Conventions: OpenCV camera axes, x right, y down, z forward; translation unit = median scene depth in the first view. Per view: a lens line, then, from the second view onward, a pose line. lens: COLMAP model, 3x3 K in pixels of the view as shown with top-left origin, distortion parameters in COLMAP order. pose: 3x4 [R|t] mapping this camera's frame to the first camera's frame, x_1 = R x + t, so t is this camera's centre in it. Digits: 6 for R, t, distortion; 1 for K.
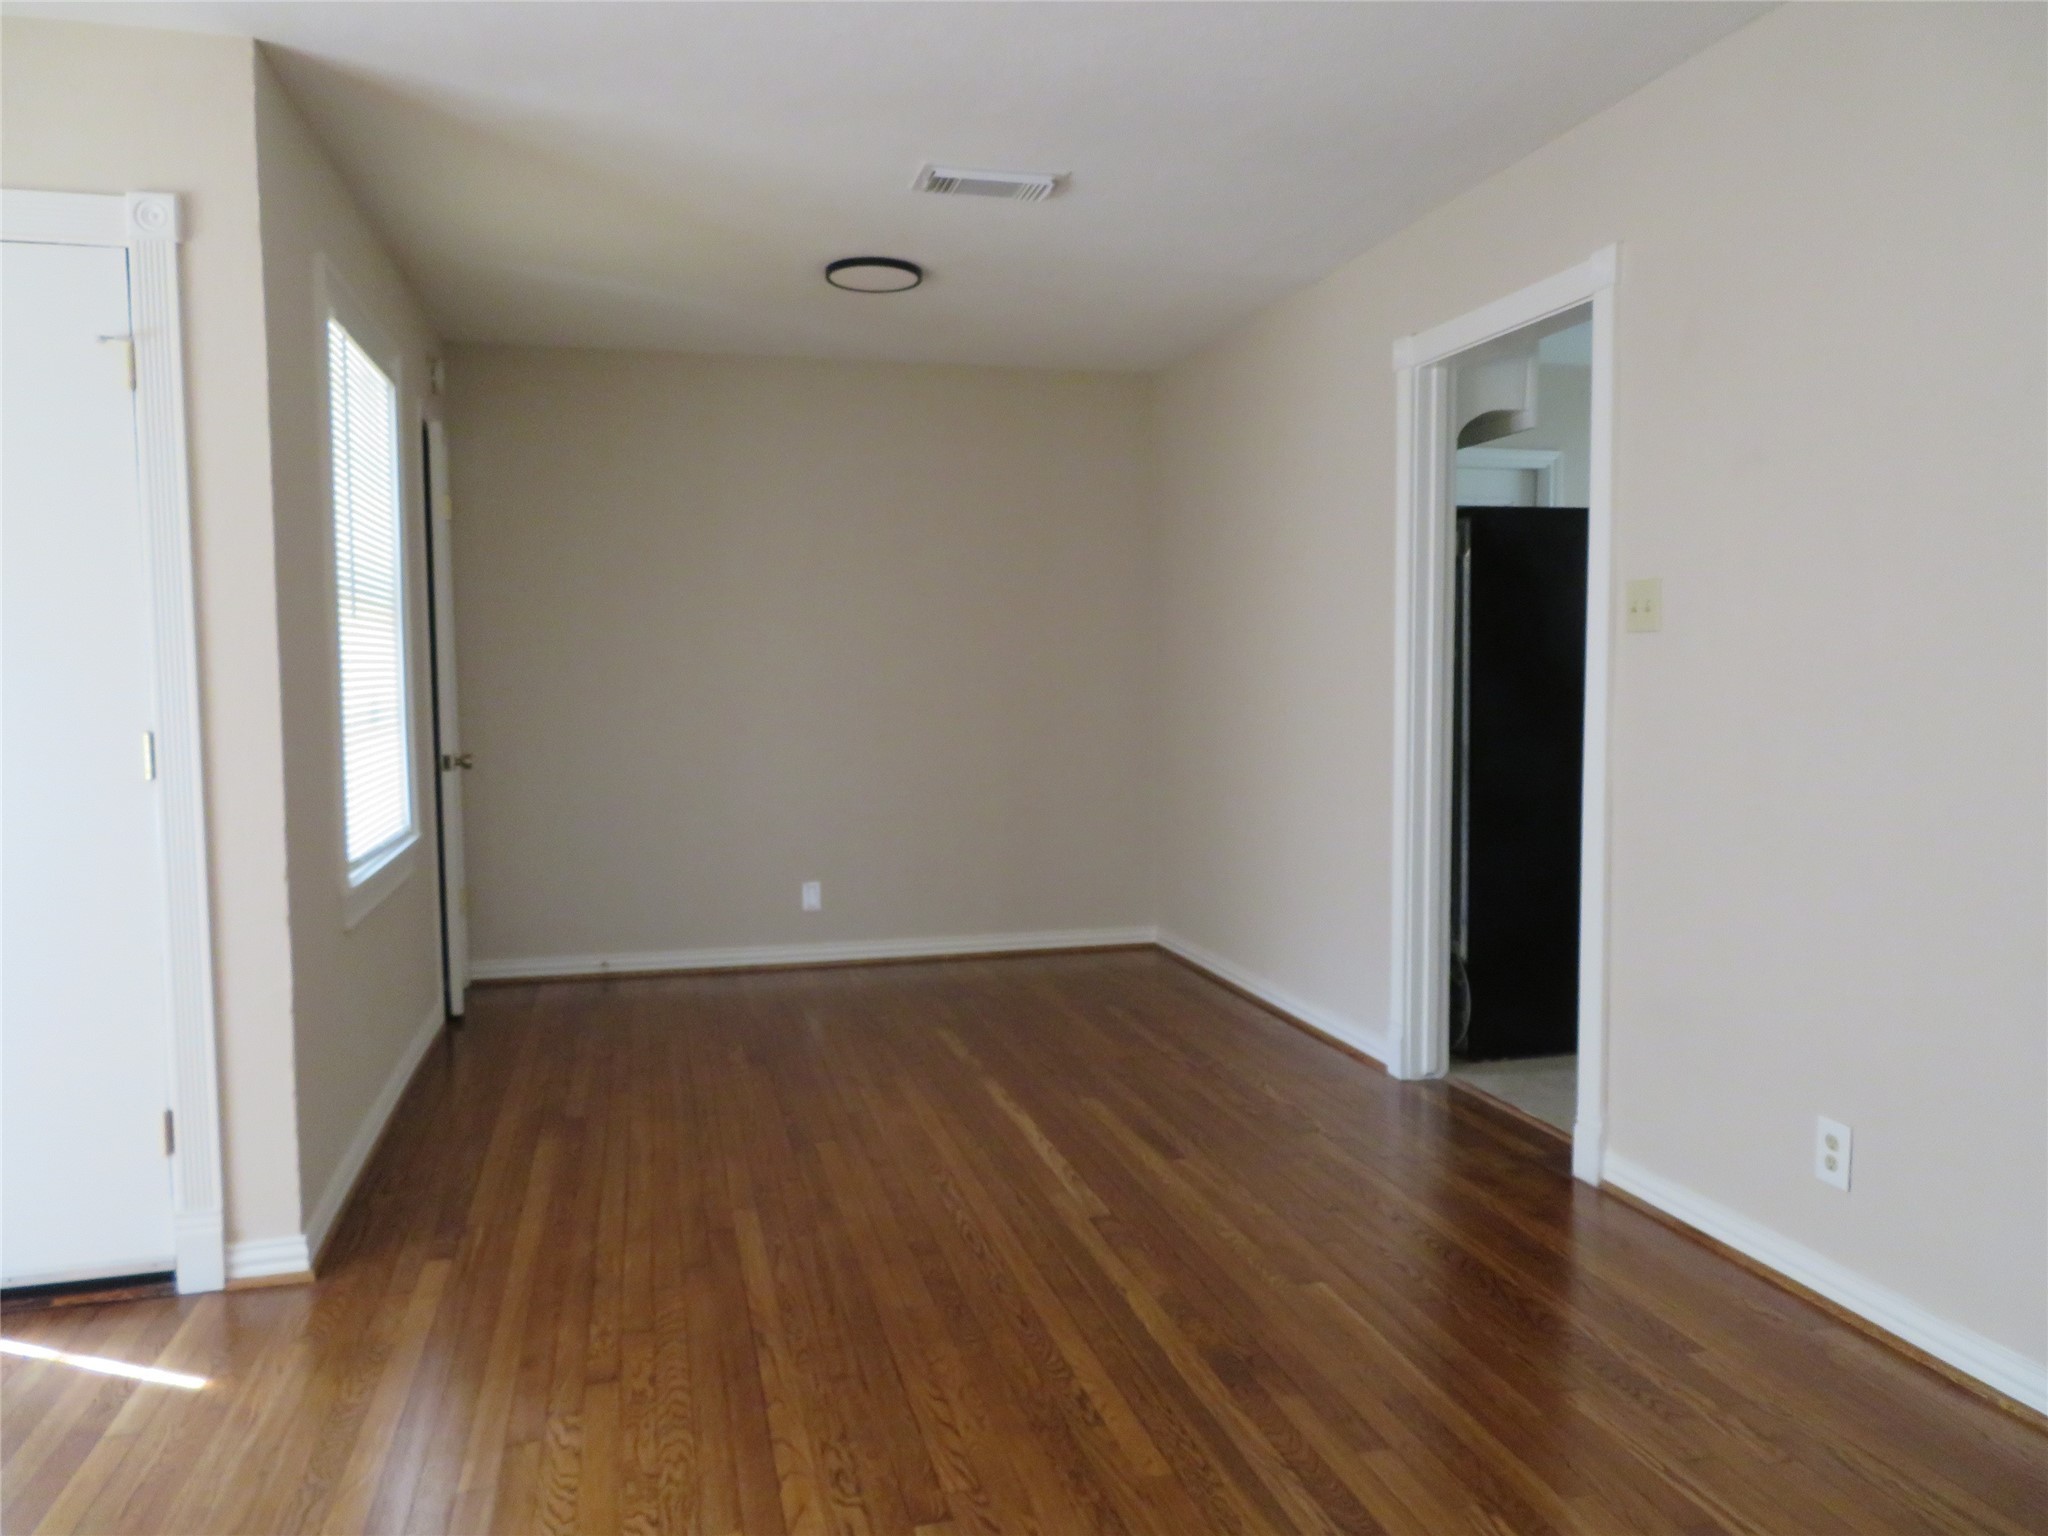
lens RADIAL K [[1493.5, 0, 1029.5], [0, 1493.5, 765.8], [0, 0, 1]] dist [0.001797, 0.001144]
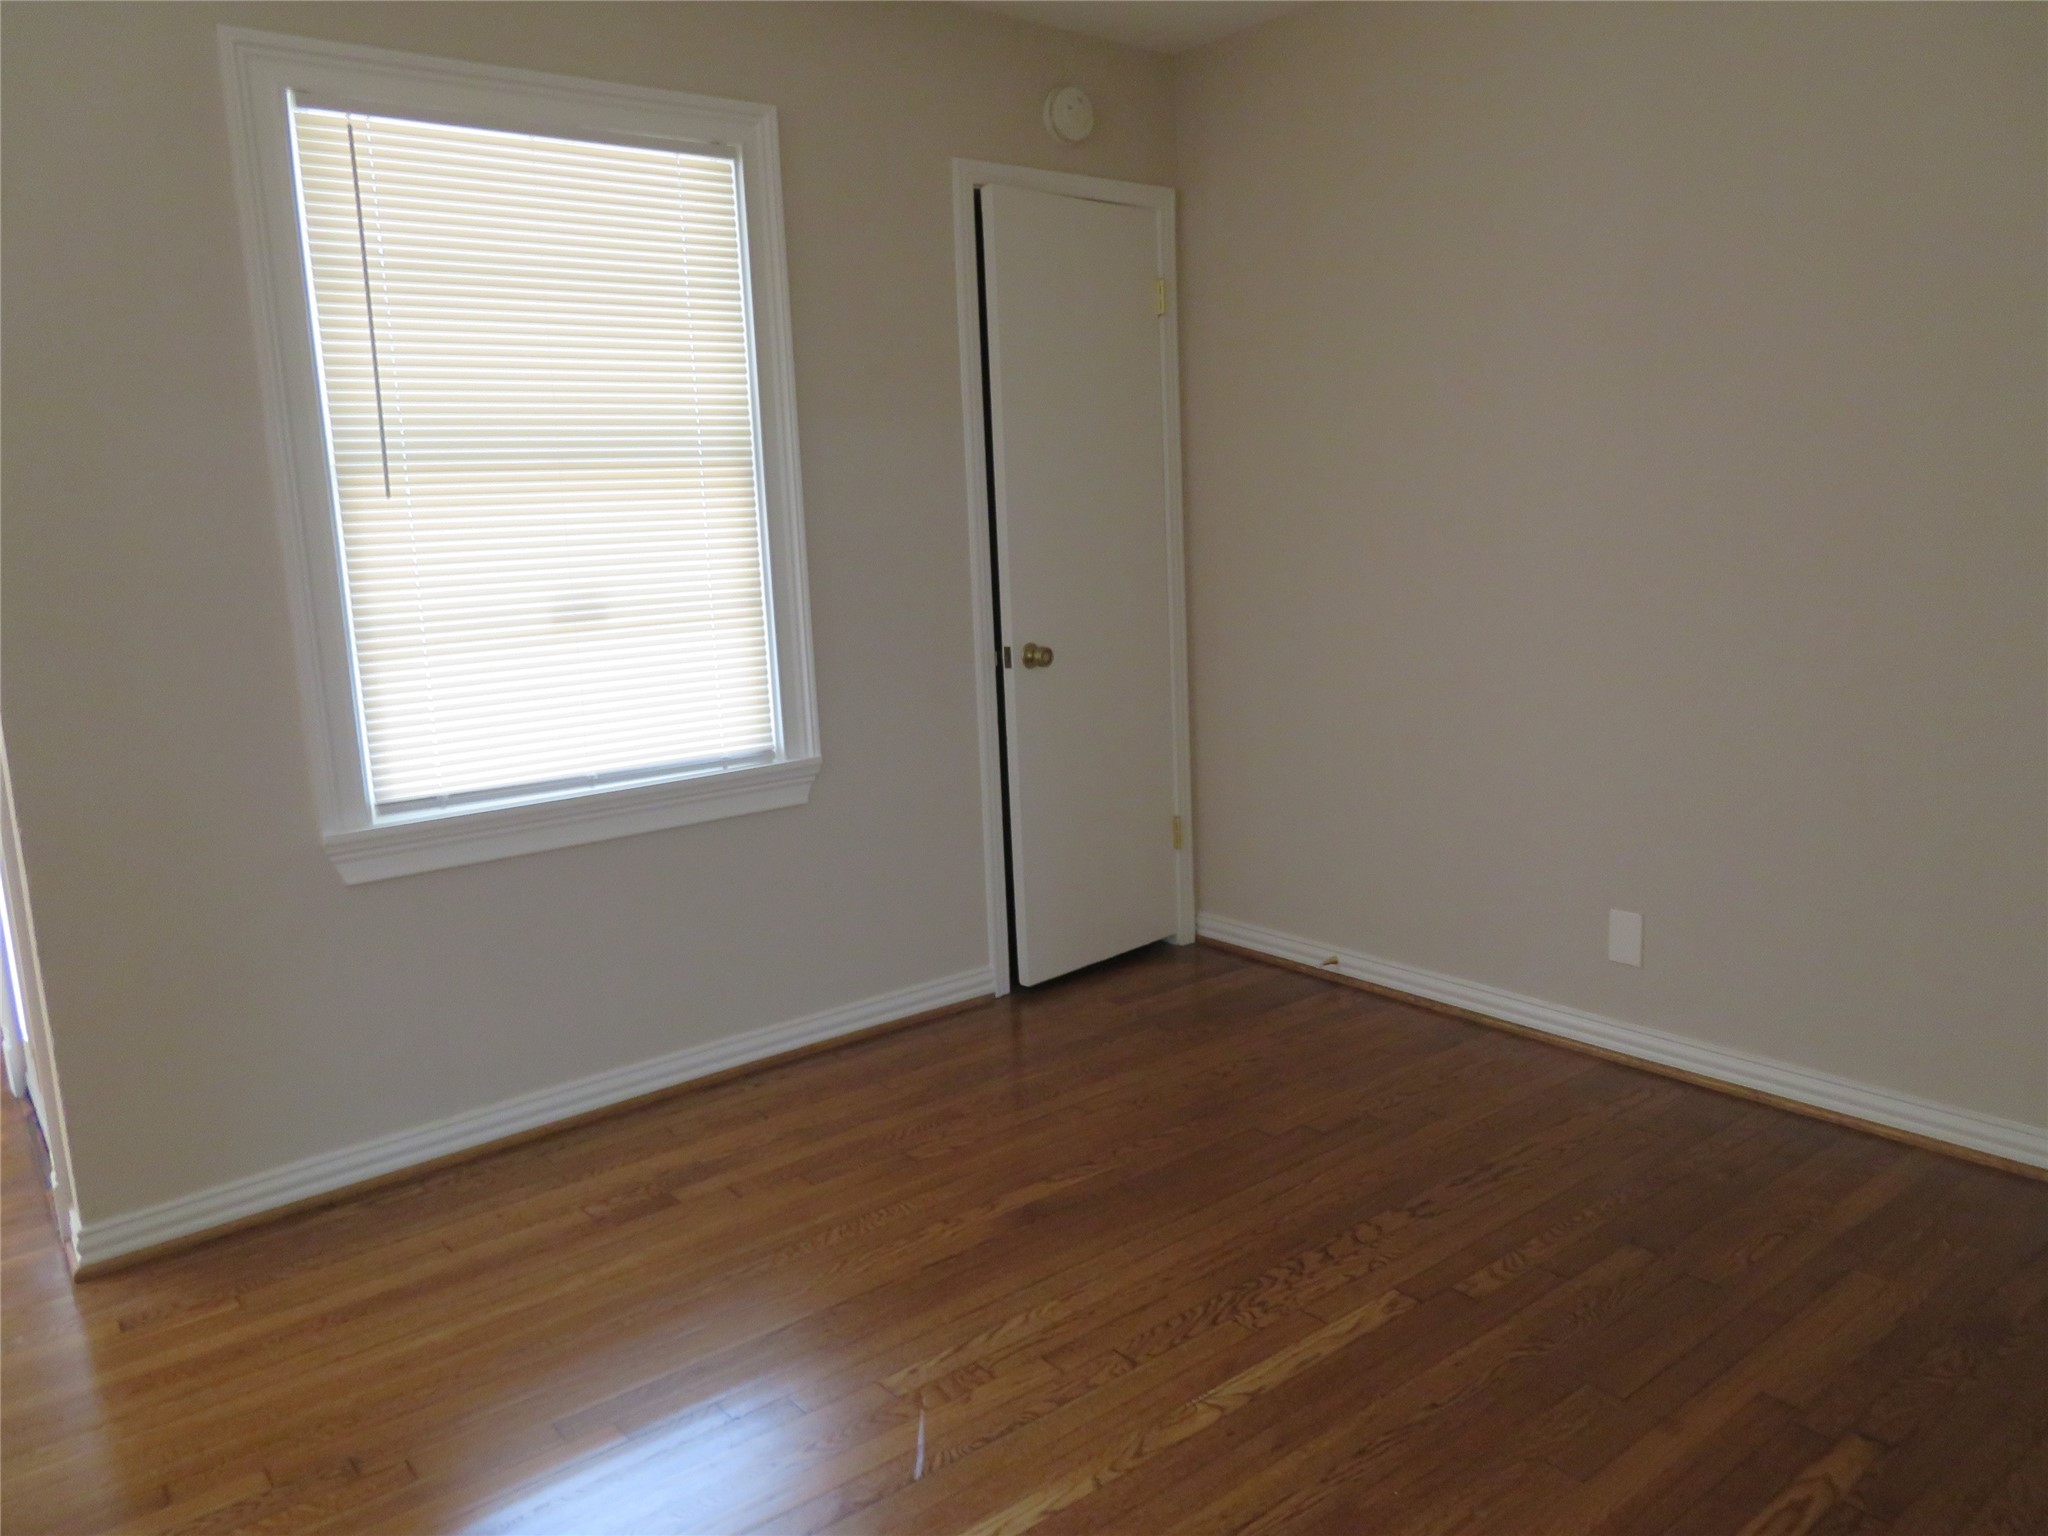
lens RADIAL K [[1493.5, 0, 1029.5], [0, 1493.5, 765.8], [0, 0, 1]] dist [0.001797, 0.001144]
pose [[0.401447, 0.149515, -0.903596, 0.332100], [-0.023016, 0.987921, 0.153243, -0.070209], [0.915593, -0.040721, 0.400039, 0.784647]]
